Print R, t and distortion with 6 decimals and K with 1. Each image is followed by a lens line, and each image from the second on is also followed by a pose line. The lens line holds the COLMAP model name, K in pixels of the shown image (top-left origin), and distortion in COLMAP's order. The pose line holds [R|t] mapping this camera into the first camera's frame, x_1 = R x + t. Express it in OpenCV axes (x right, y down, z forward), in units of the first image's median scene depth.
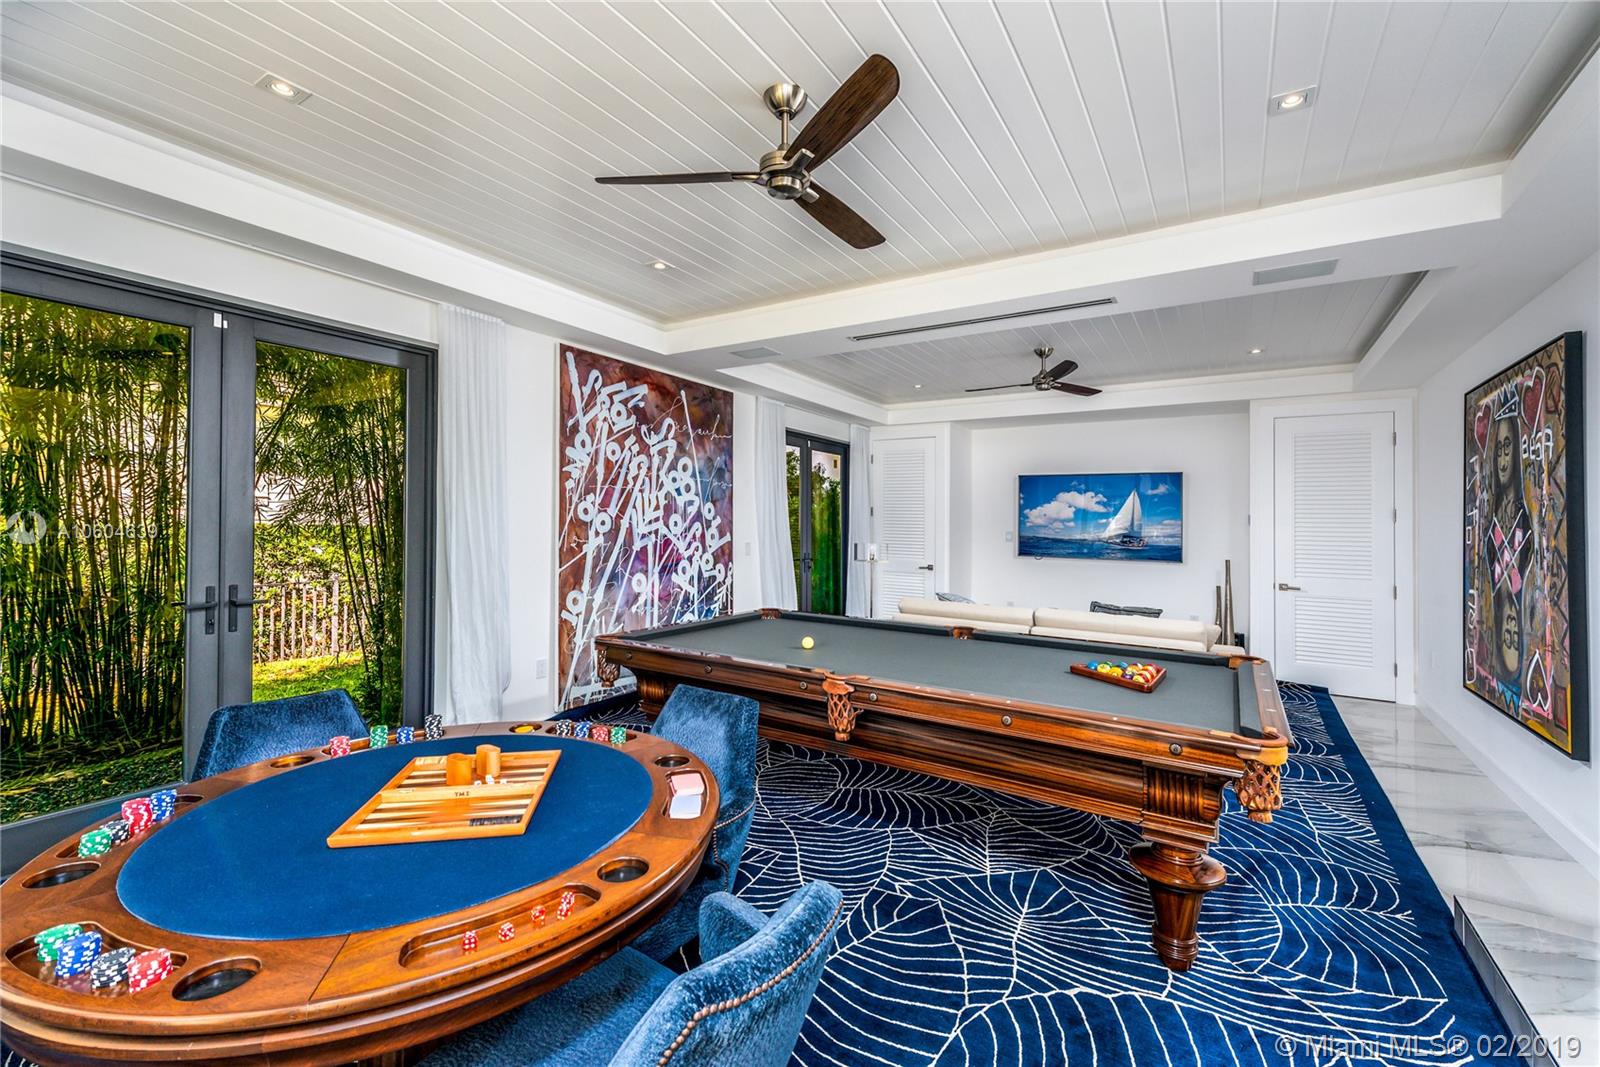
lens RADIAL K [[649.0, 0, 805.3], [0, 649.0, 529.0], [0, 0, 1]] dist [-0.000048, -0.000022]
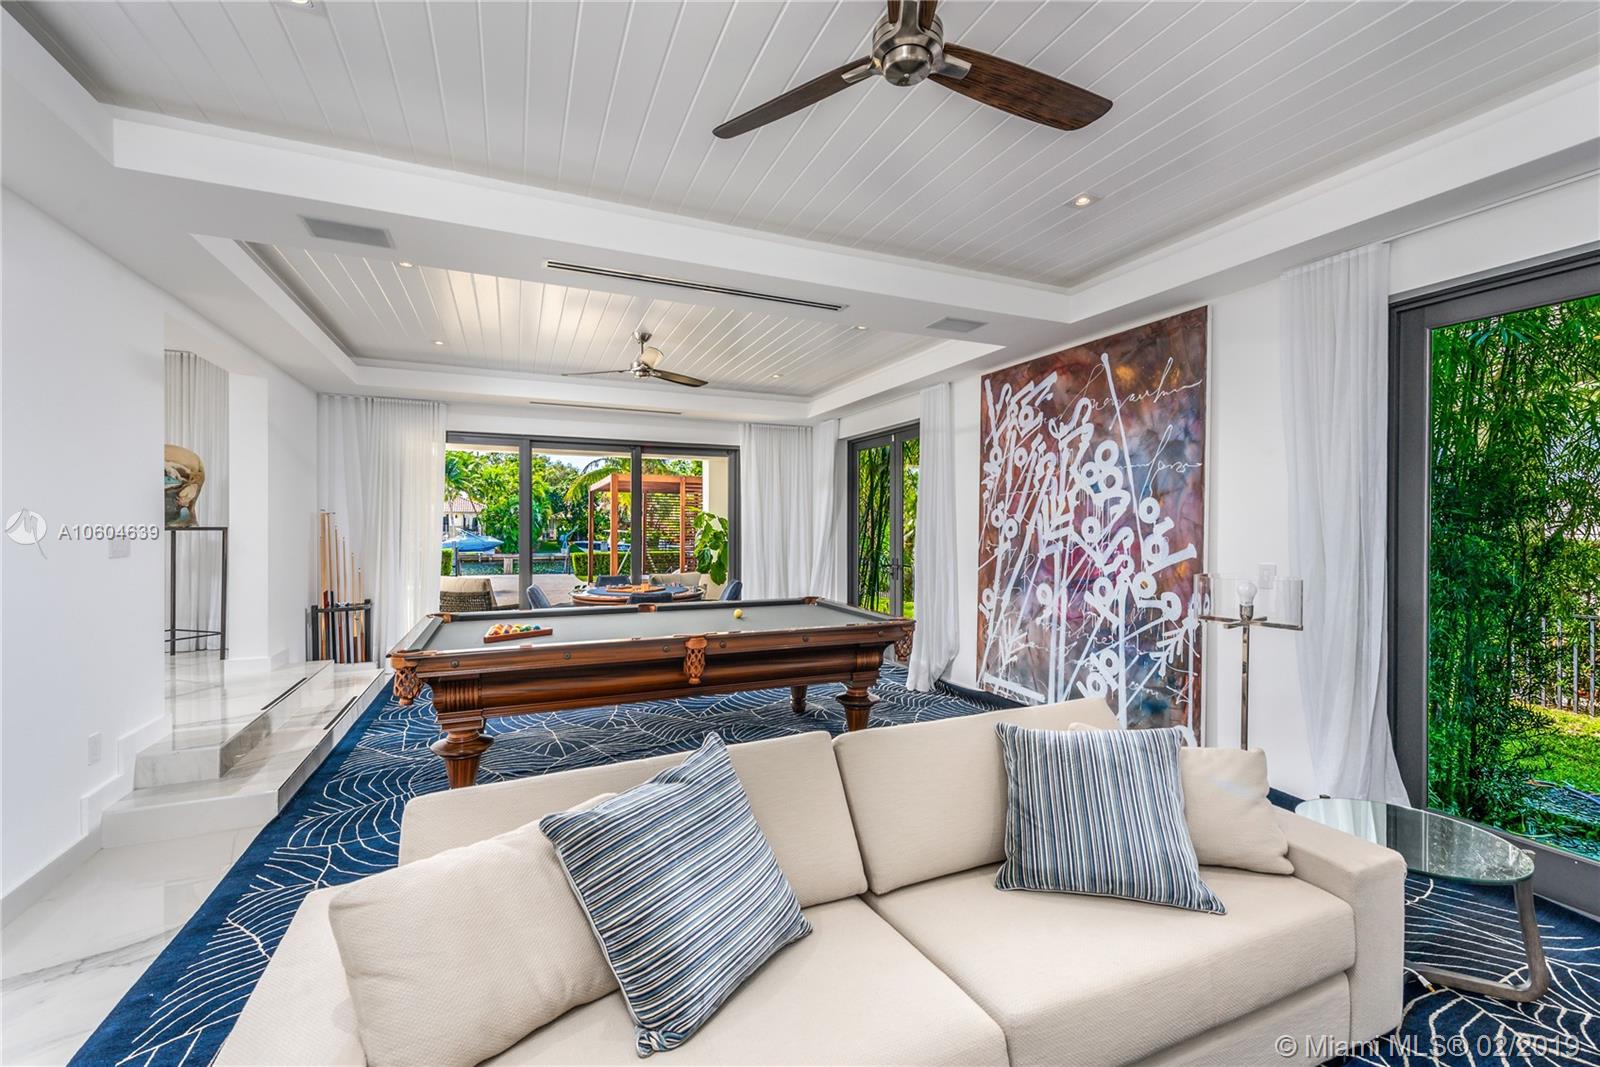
lens RADIAL K [[649.0, 0, 805.3], [0, 649.0, 529.0], [0, 0, 1]] dist [-0.000048, -0.000022]
pose [[-0.545191, 0.004067, -0.838302, 0.685367], [-0.000986, 0.999984, 0.005492, -0.013322], [0.838311, 0.003821, -0.545179, 1.204558]]
